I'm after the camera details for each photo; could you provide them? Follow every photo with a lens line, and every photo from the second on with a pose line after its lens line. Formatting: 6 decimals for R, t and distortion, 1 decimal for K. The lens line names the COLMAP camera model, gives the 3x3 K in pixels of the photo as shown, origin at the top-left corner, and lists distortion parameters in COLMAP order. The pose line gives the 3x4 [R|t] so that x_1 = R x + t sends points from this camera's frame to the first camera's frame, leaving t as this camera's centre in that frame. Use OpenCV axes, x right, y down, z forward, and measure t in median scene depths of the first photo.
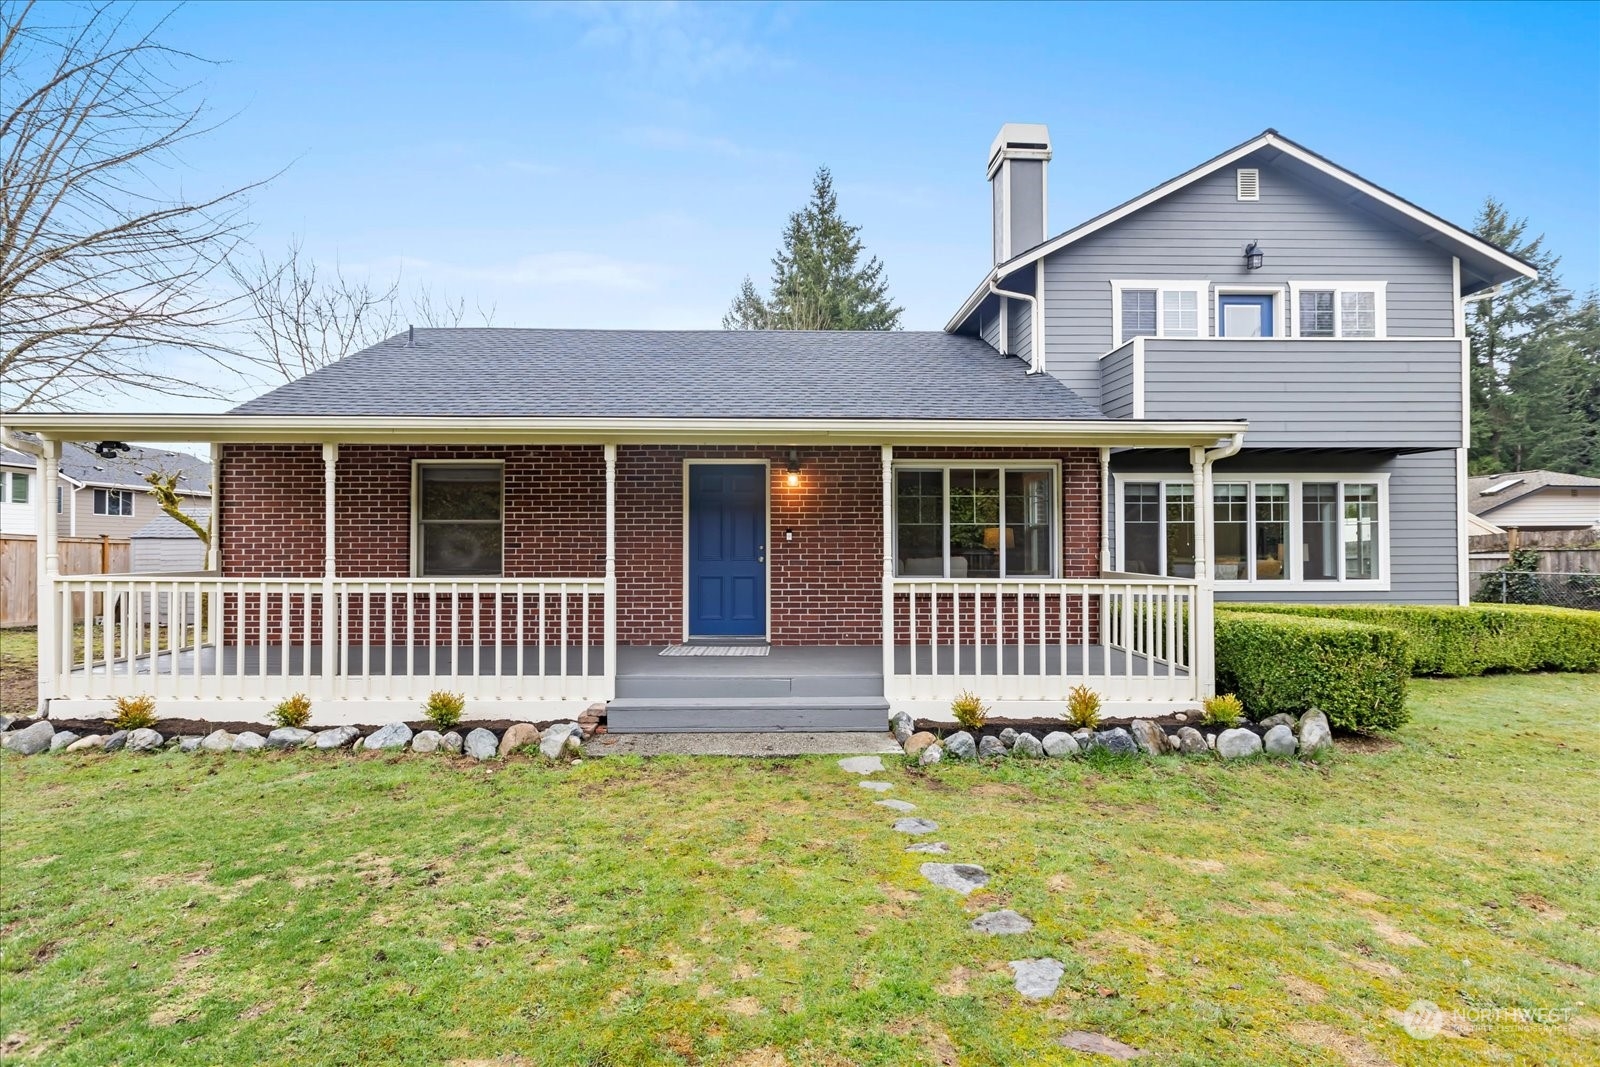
lens RADIAL K [[749.3, 0, 804.3], [0, 749.3, 534.8], [0, 0, 1]] dist [0.012141, 0.000166]
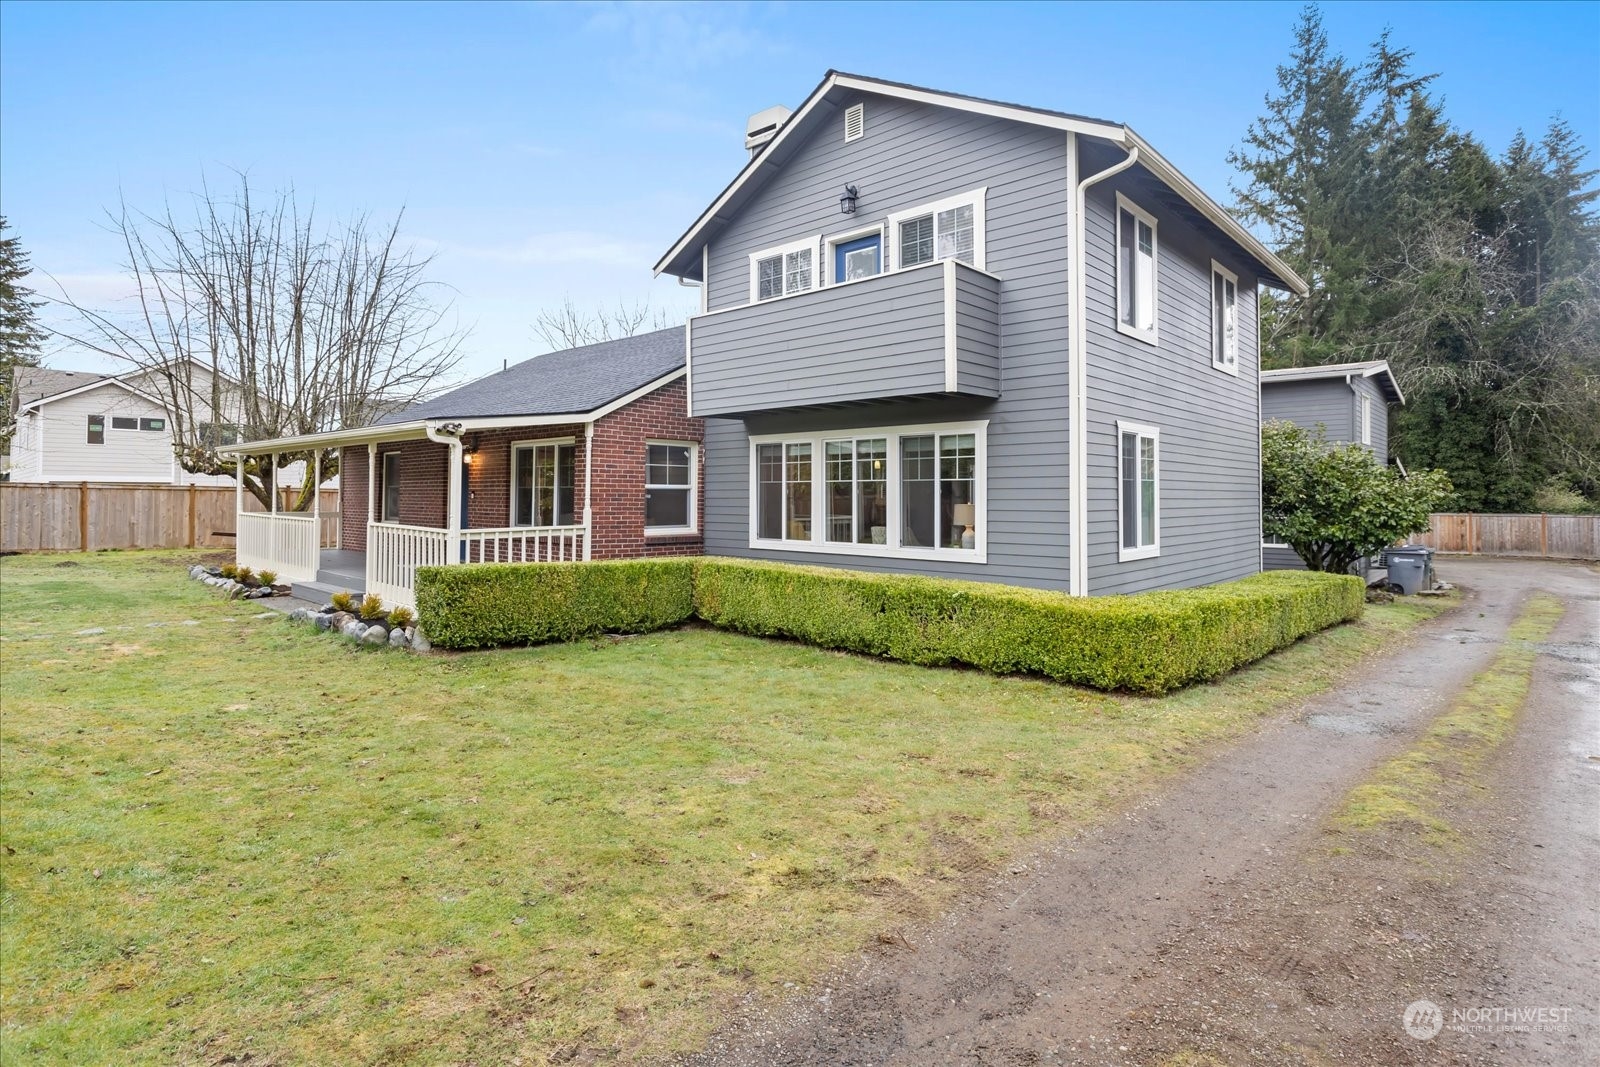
lens RADIAL K [[796.6, 0, 760.6], [0, 796.6, 479.2], [0, 0, 1]] dist [0.014750, -0.006223]
pose [[0.702835, -0.007630, -0.711312, 1.216467], [0.001975, 0.999960, -0.008775, -0.010817], [0.711350, 0.004763, 0.702821, 0.219045]]
